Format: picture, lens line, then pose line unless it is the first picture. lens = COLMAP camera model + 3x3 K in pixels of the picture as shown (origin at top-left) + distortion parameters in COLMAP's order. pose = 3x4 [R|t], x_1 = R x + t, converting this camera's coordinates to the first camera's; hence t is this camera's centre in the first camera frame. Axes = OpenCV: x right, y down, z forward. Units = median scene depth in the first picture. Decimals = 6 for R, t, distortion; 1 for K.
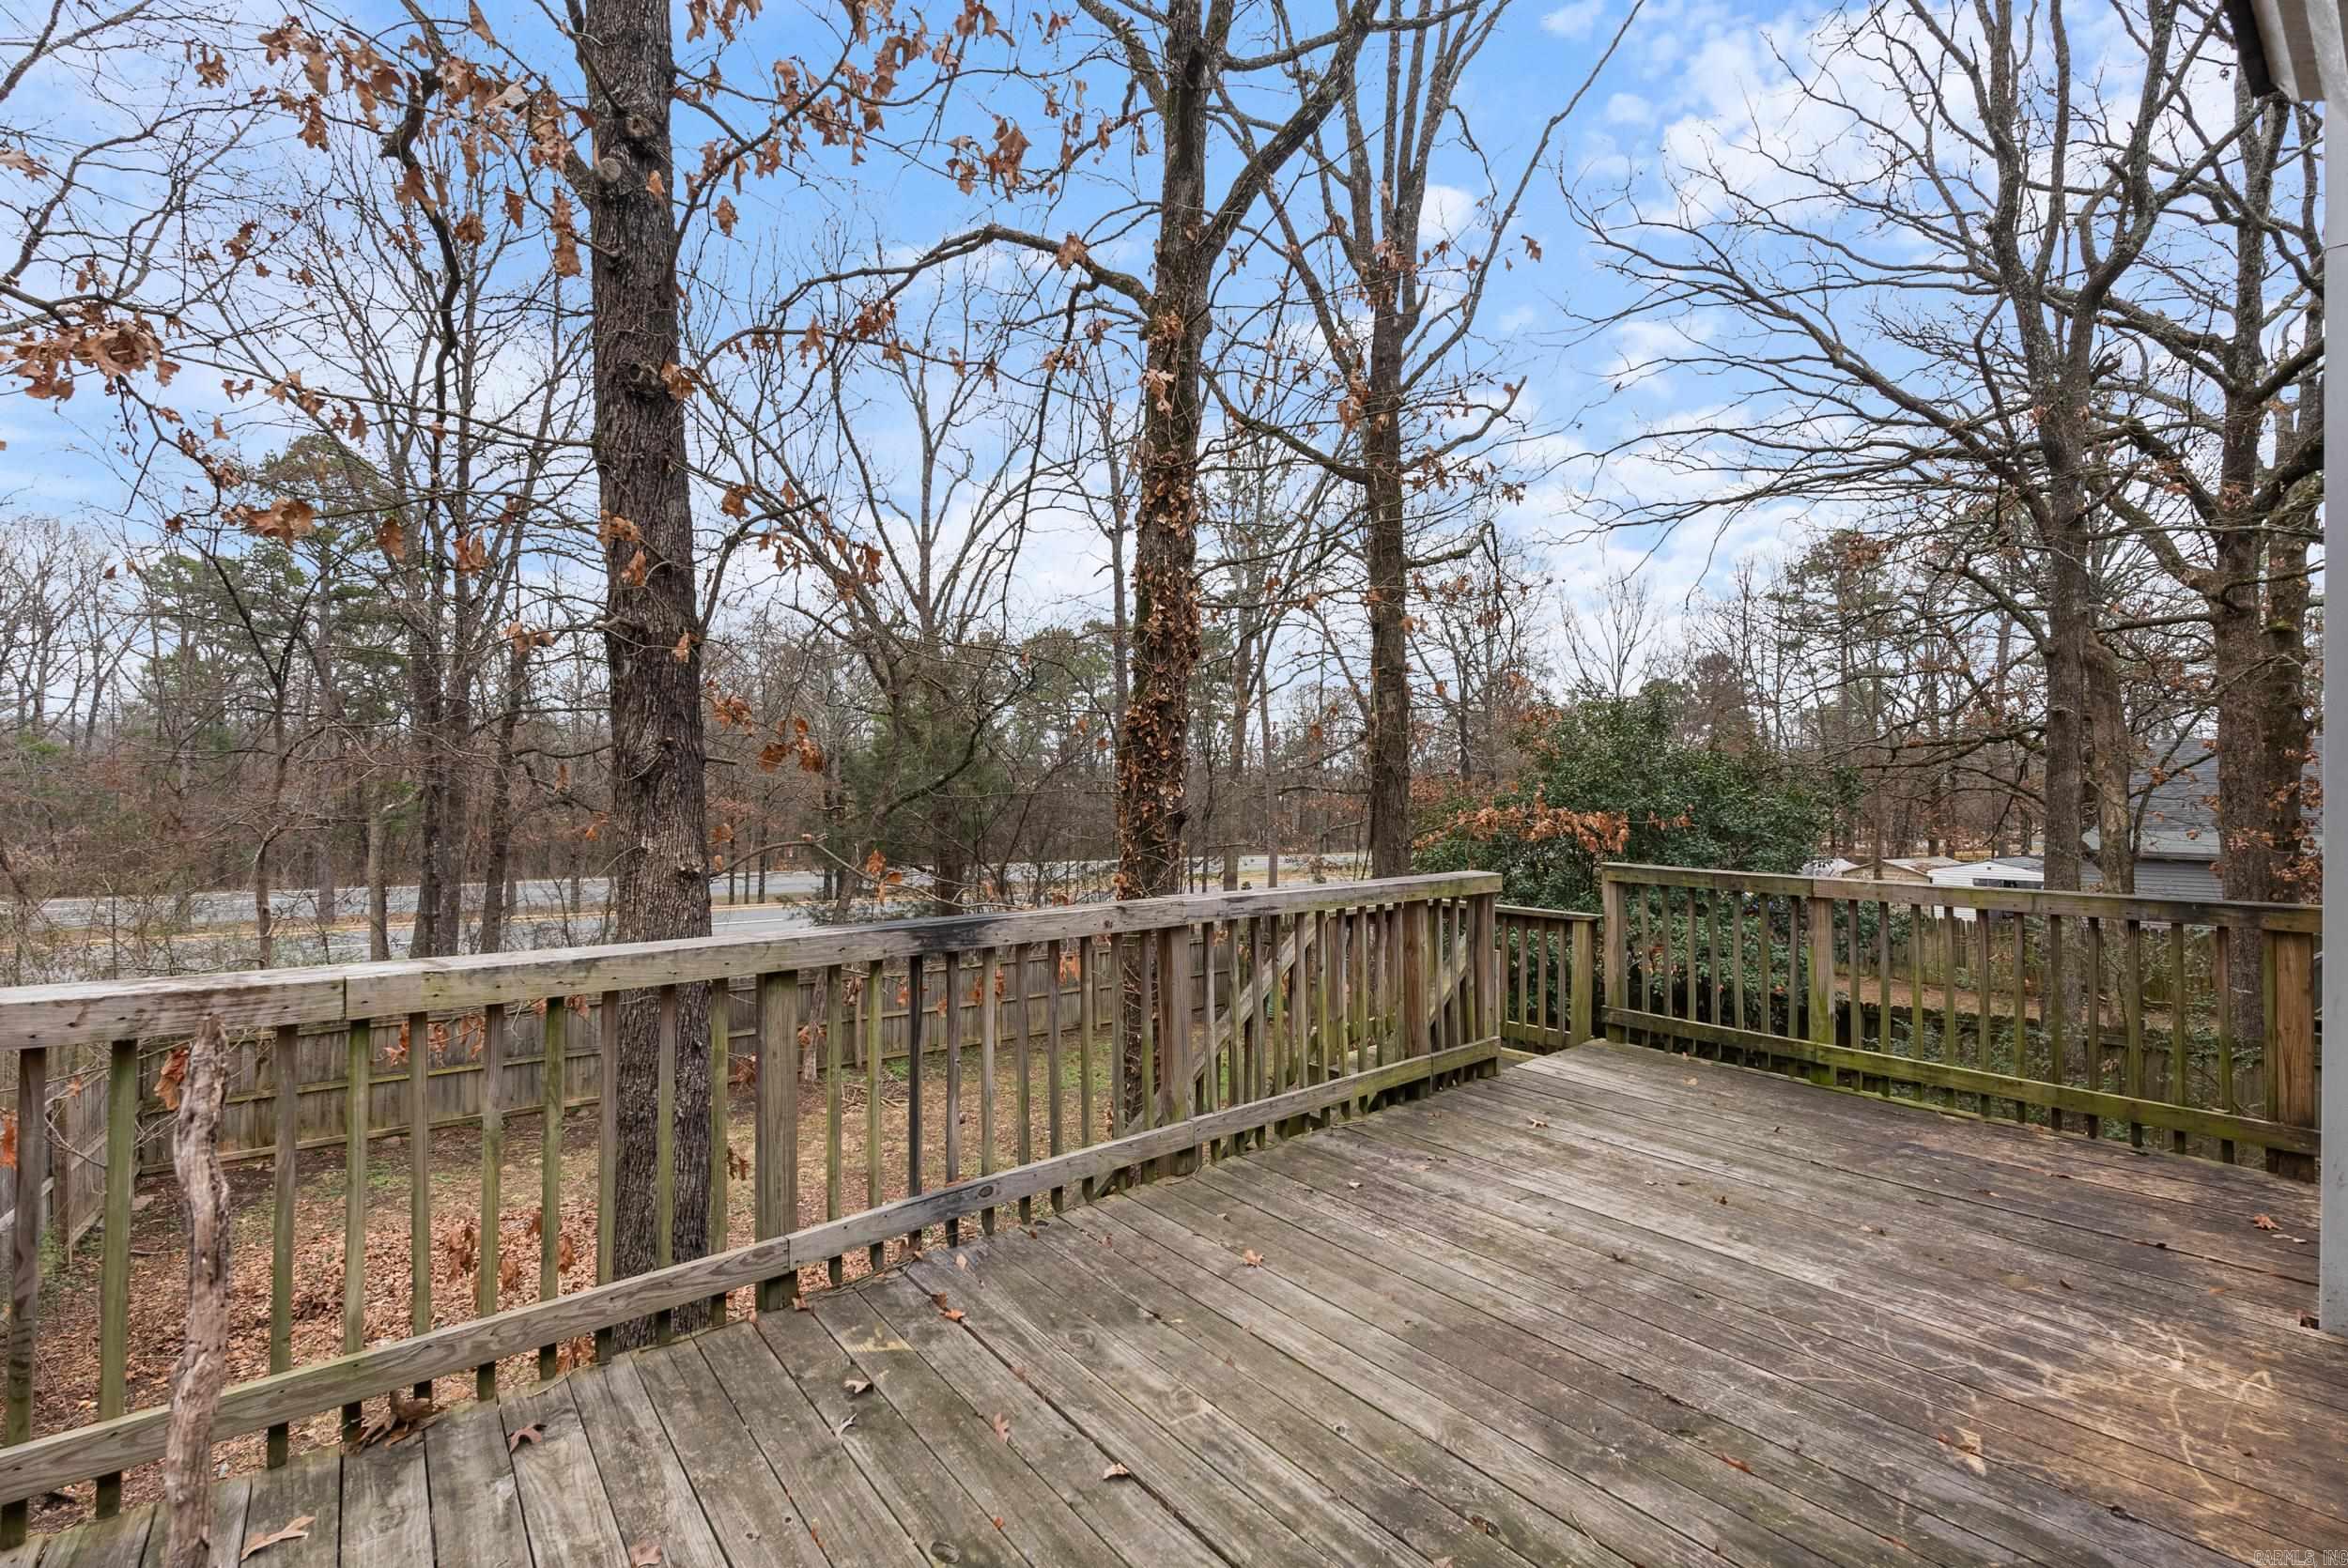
lens RADIAL K [[1045.1, 0, 1177.6], [0, 1045.1, 749.3], [0, 0, 1]] dist [-0.000548, -0.000122]
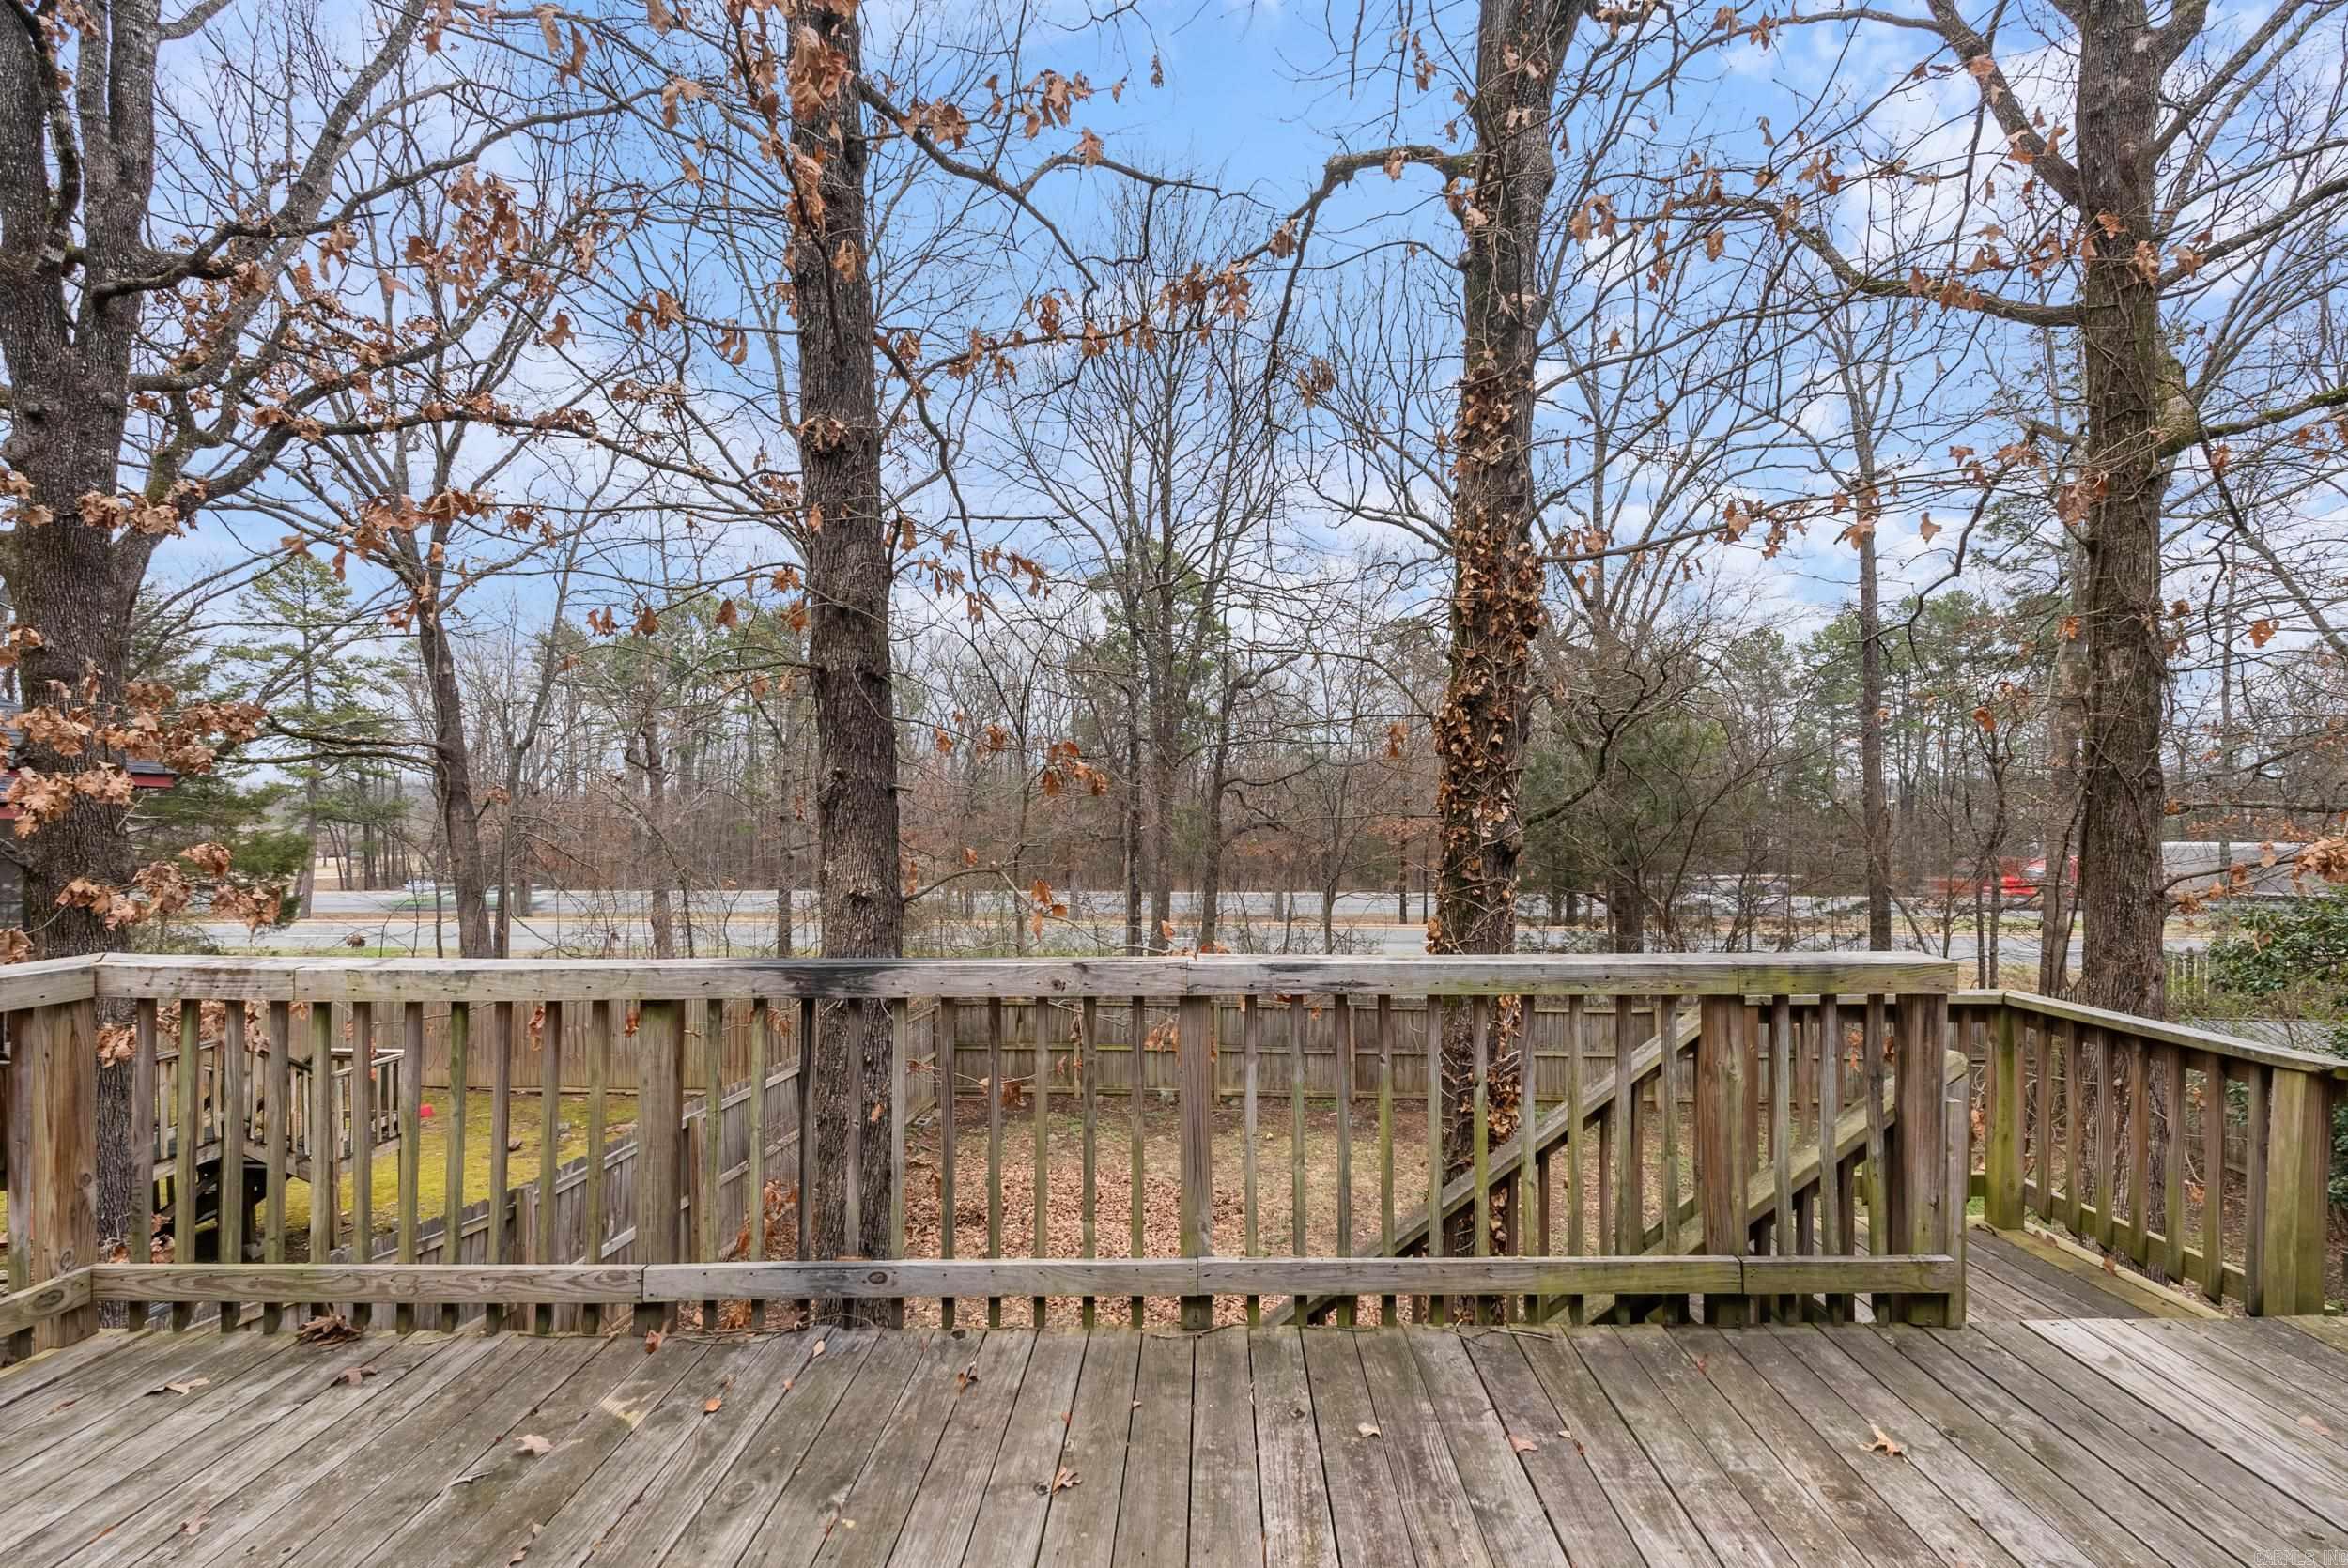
lens RADIAL K [[1050.3, 0, 1174.0], [0, 1050.3, 784.0], [0, 0, 1]] dist [-0.002313, -0.000635]
pose [[0.750063, -0.025814, -0.660862, 0.404842], [0.033819, 0.999428, -0.000656, 0.014352], [0.660501, -0.021858, 0.750507, 0.353514]]
